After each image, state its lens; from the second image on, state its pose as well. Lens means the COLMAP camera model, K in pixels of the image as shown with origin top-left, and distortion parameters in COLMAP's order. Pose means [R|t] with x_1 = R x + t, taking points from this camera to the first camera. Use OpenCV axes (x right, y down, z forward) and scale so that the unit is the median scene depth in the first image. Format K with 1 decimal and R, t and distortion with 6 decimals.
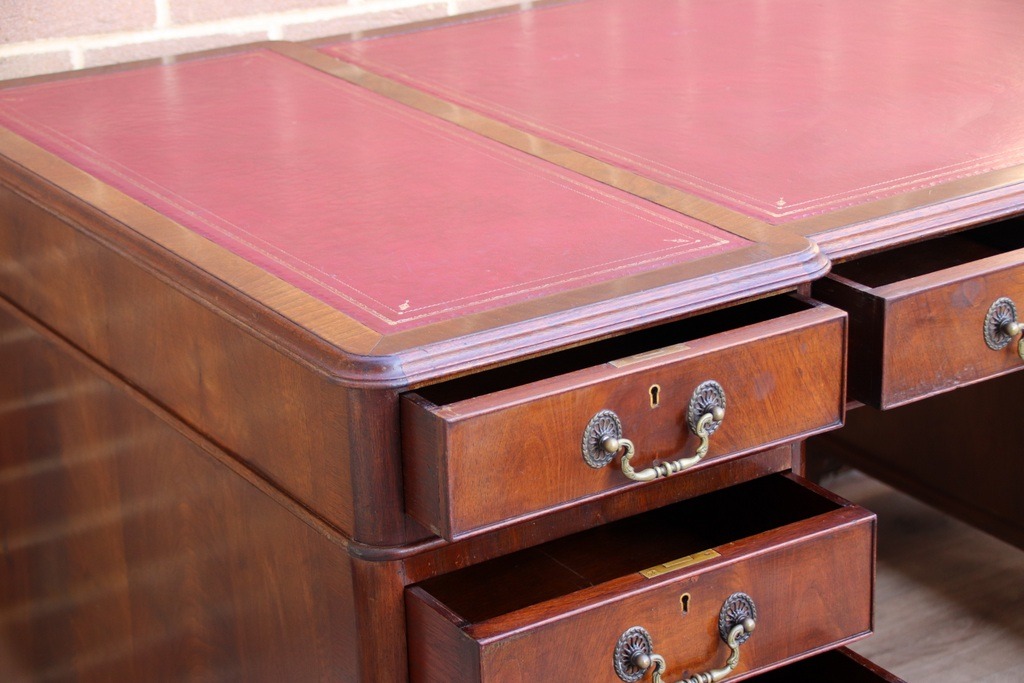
lens RADIAL K [[2307.1, 0, 514.7], [0, 2307.1, 367.1], [0, 0, 1]] dist [0.355482, 1.940871]
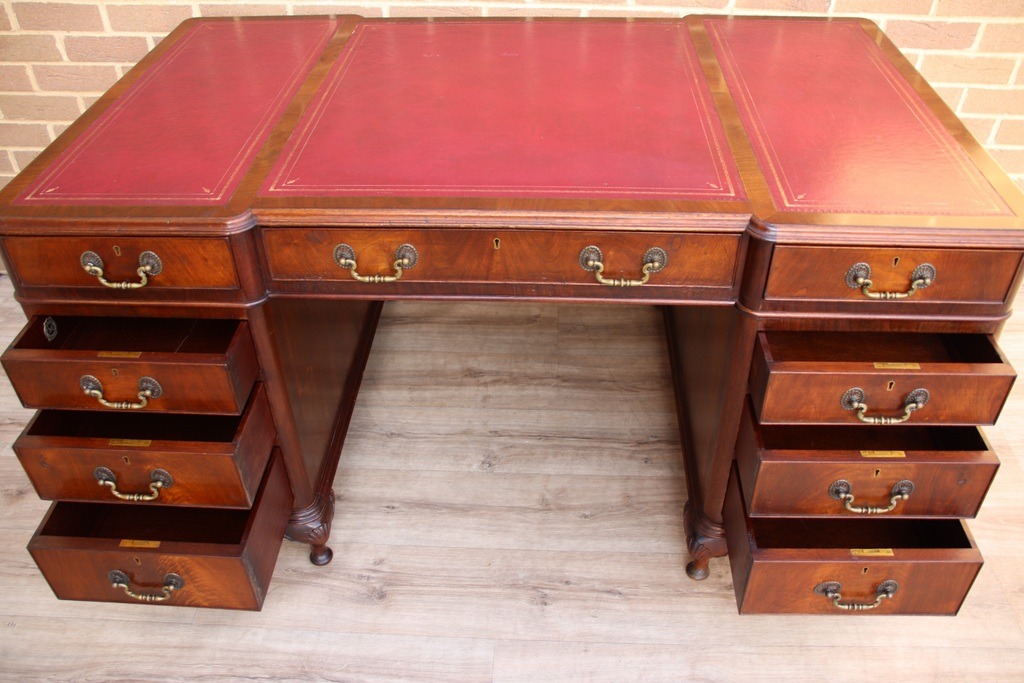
lens RADIAL K [[865.2, 0, 509.8], [0, 865.2, 352.1], [0, 0, 1]] dist [-0.146602, 0.148868]
pose [[0.811792, 0.384003, -0.439928, 0.644907], [-0.222953, 0.900115, 0.374279, -0.257074], [0.539710, -0.205753, 0.816321, 0.553803]]
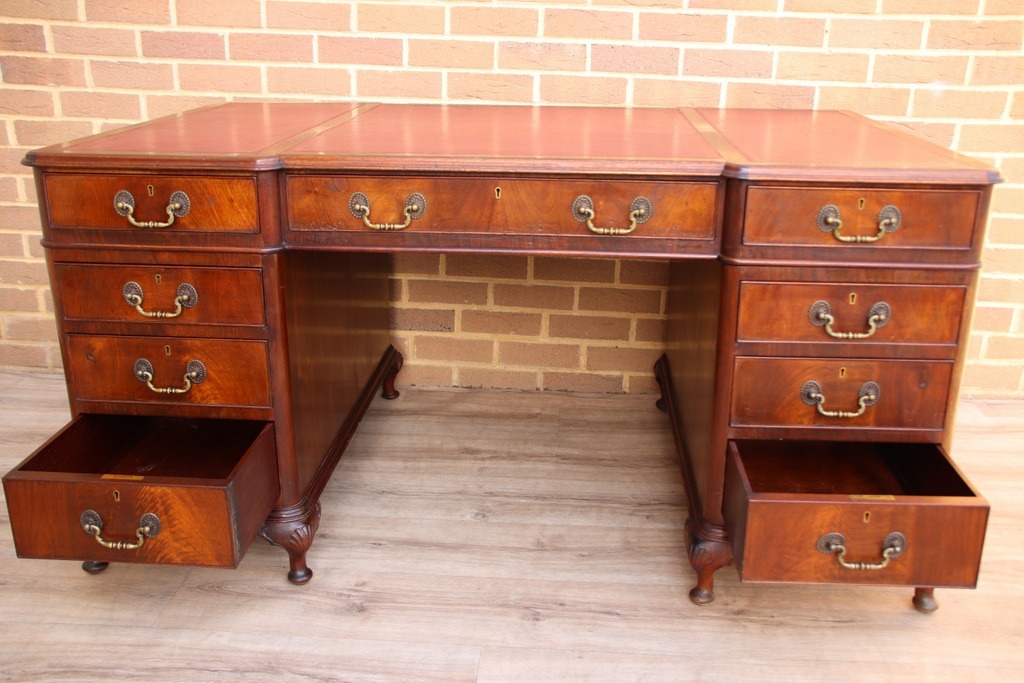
lens RADIAL K [[969.1, 0, 514.1], [0, 969.1, 351.9], [0, 0, 1]] dist [-0.103542, 0.225303]
pose [[0.800877, 0.240969, -0.548206, 0.816679], [-0.249865, 0.966434, 0.059775, 0.009365], [0.544209, 0.089105, 0.834204, 0.433163]]
